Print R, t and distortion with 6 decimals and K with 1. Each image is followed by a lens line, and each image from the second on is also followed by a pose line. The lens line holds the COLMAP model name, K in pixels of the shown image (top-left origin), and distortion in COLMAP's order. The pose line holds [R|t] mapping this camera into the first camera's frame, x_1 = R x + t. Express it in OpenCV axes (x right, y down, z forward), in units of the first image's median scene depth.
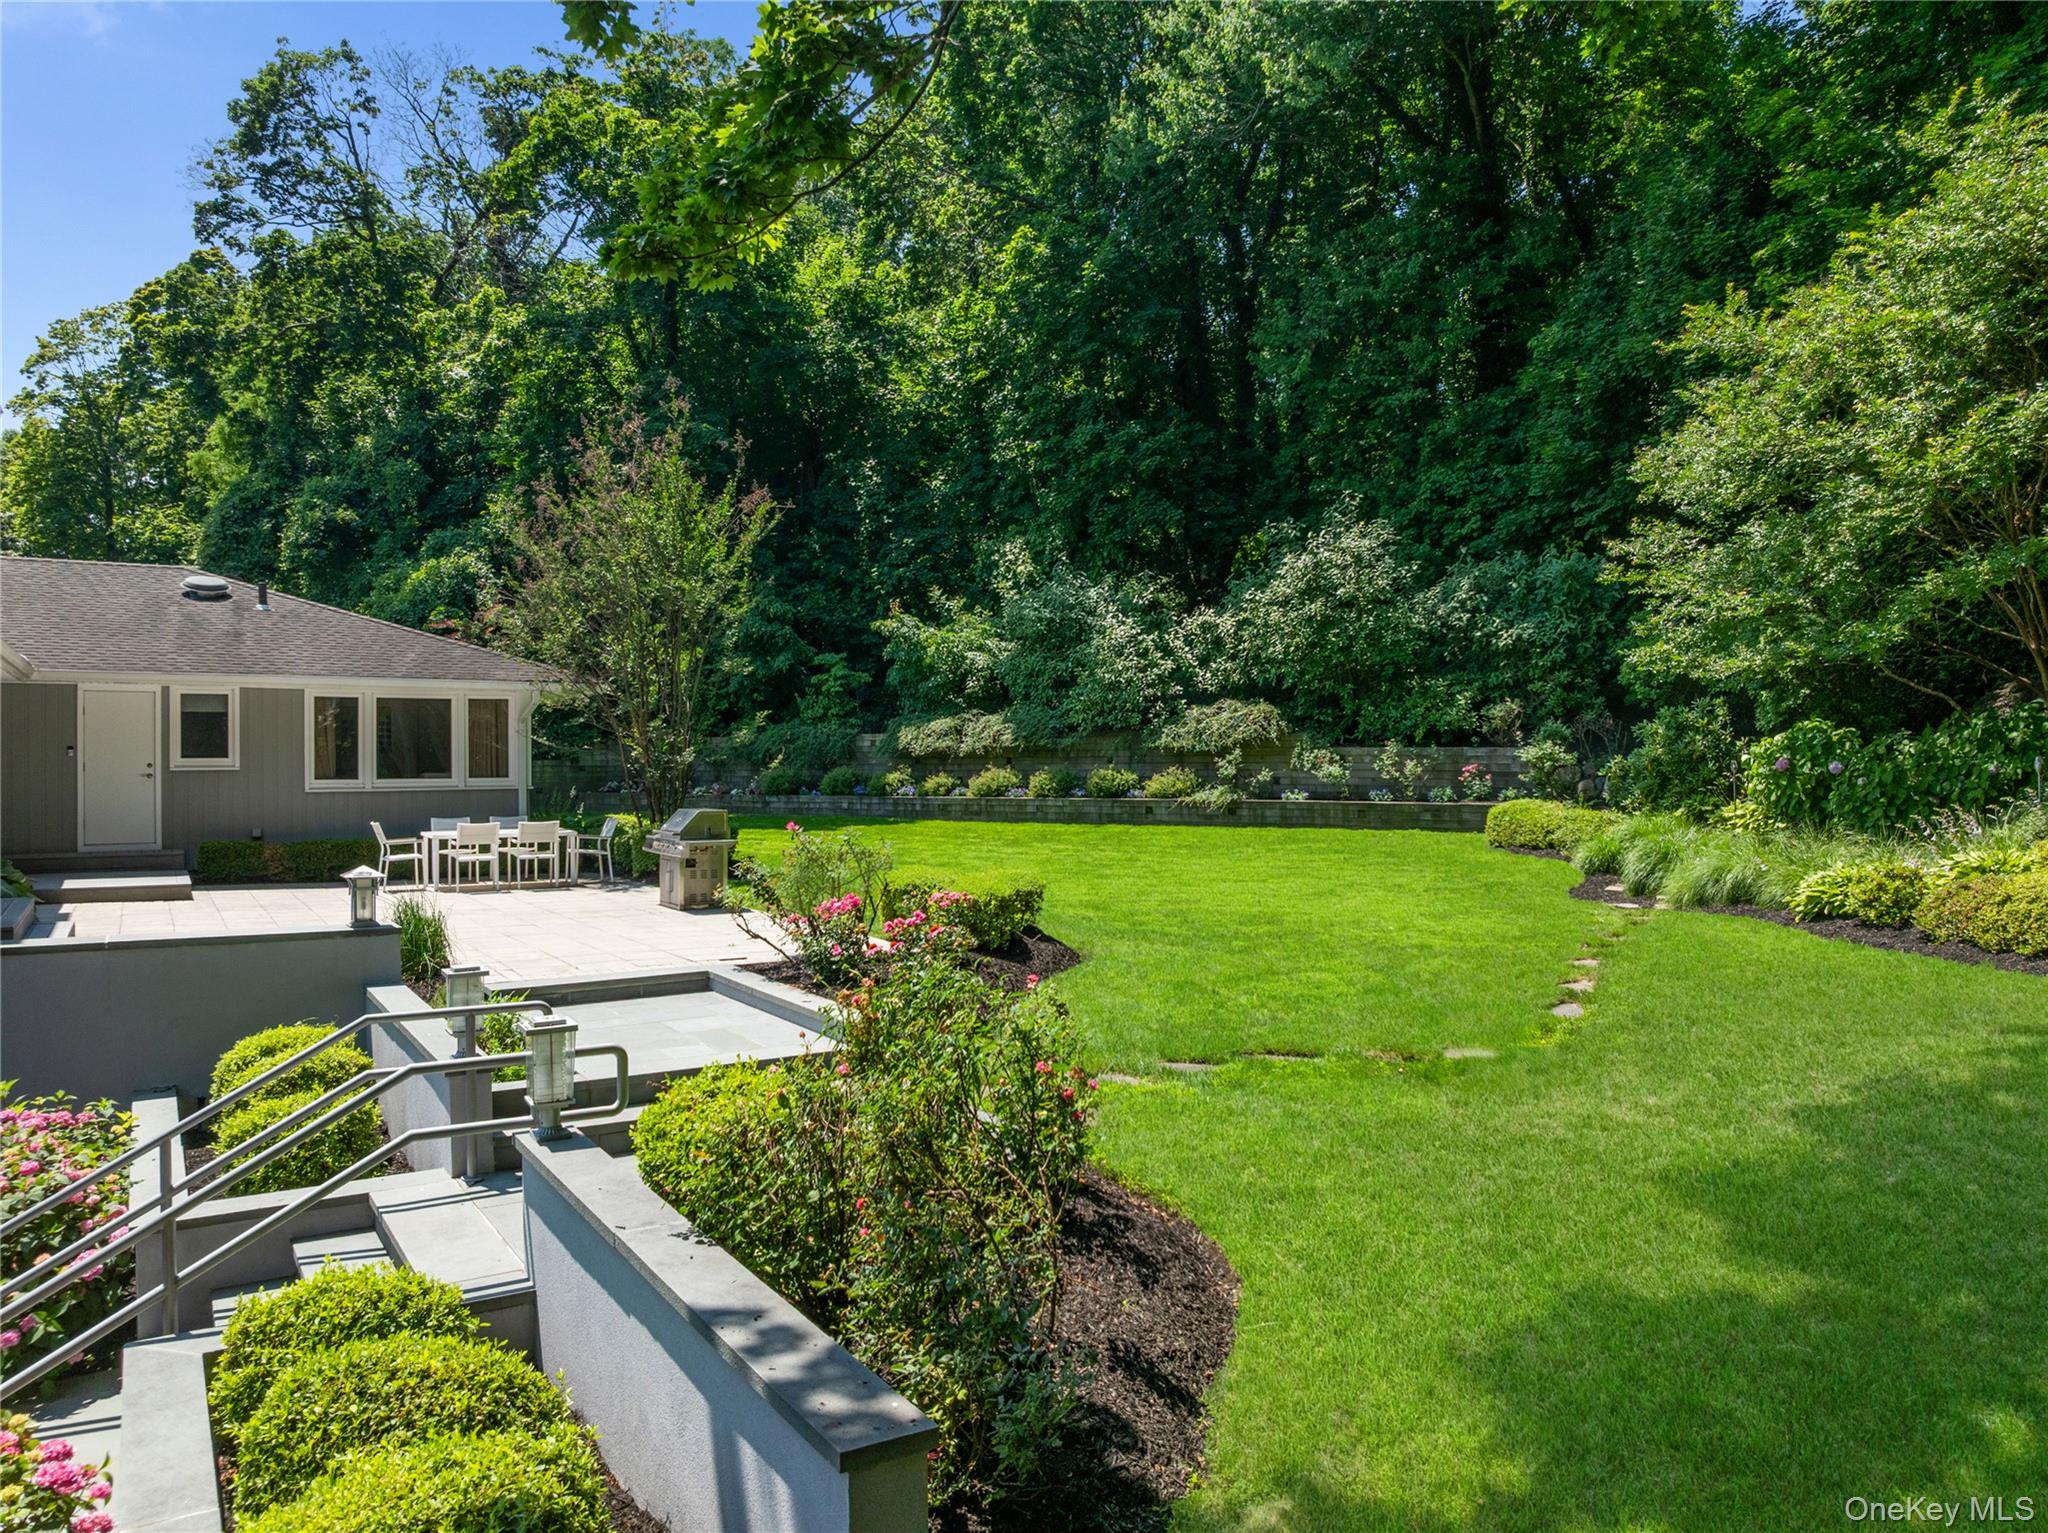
lens RADIAL K [[1436.6, 0, 1038.5], [0, 1436.6, 752.5], [0, 0, 1]] dist [-0.039838, 0.015040]
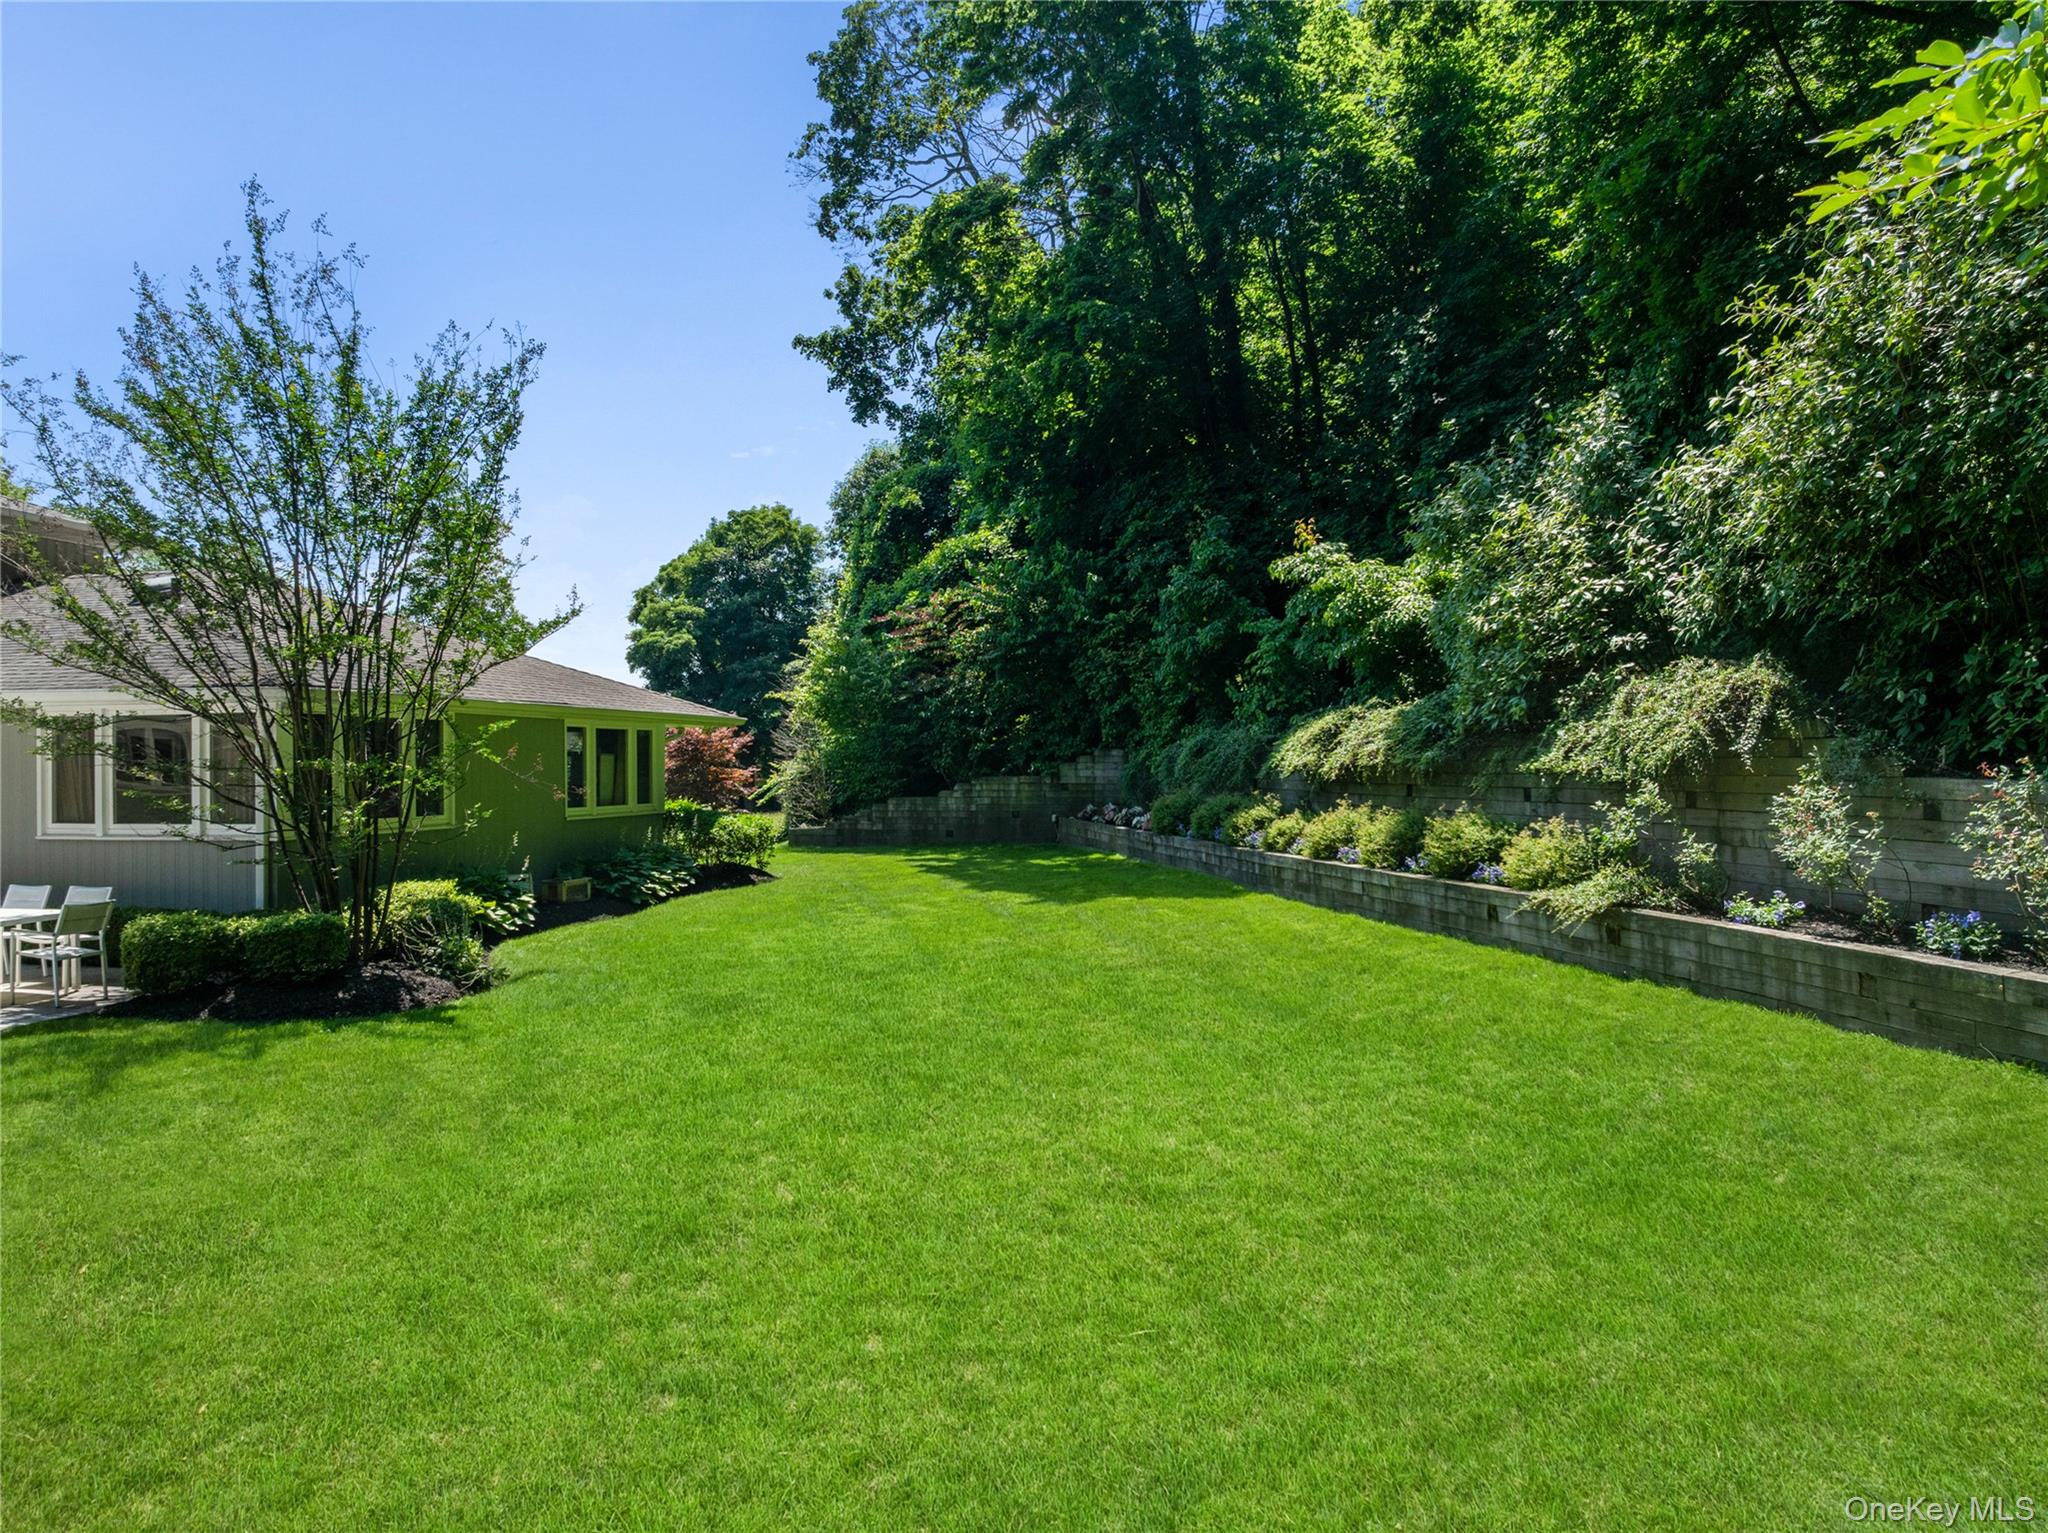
lens RADIAL K [[1436.6, 0, 1021.6], [0, 1436.6, 763.9], [0, 0, 1]] dist [-0.039838, 0.015040]
pose [[0.709457, -0.000003, -0.704749, 0.241032], [0.007999, 0.999936, 0.008047, -0.009402], [0.704704, -0.011346, 0.709411, 0.488236]]
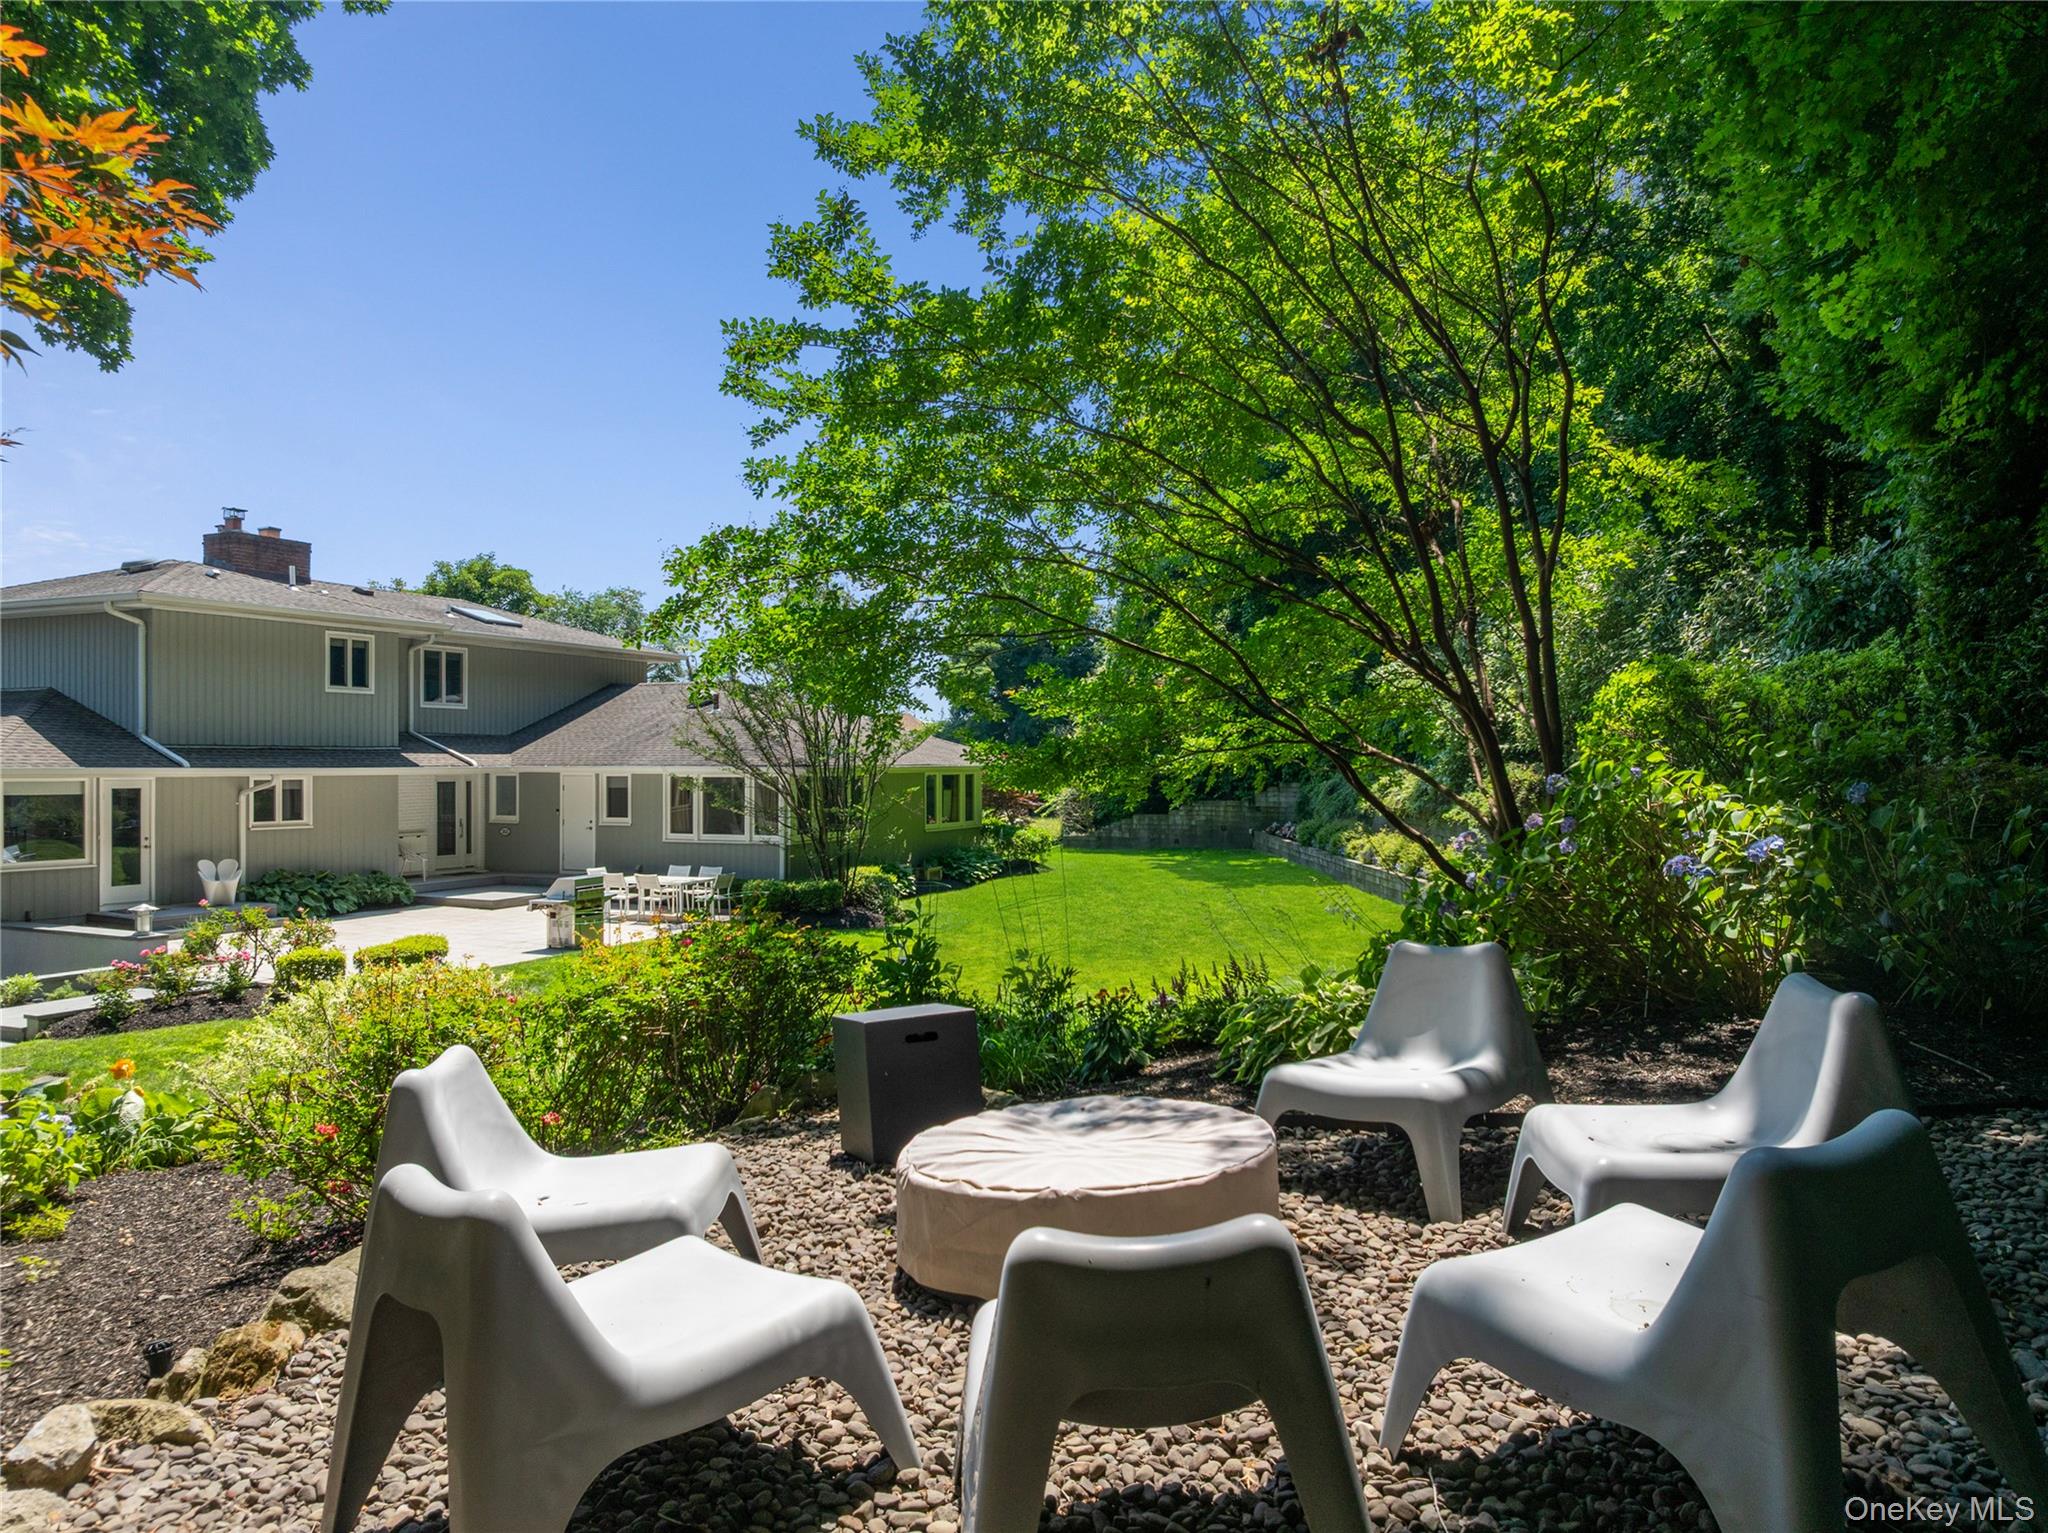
lens RADIAL K [[1436.6, 0, 1039.1], [0, 1436.6, 769.0], [0, 0, 1]] dist [-0.039838, 0.015040]
pose [[0.566621, 0.007582, -0.823944, 0.542751], [0.004148, 0.999919, 0.012054, -0.037336], [0.823968, -0.010248, 0.566544, 0.282991]]
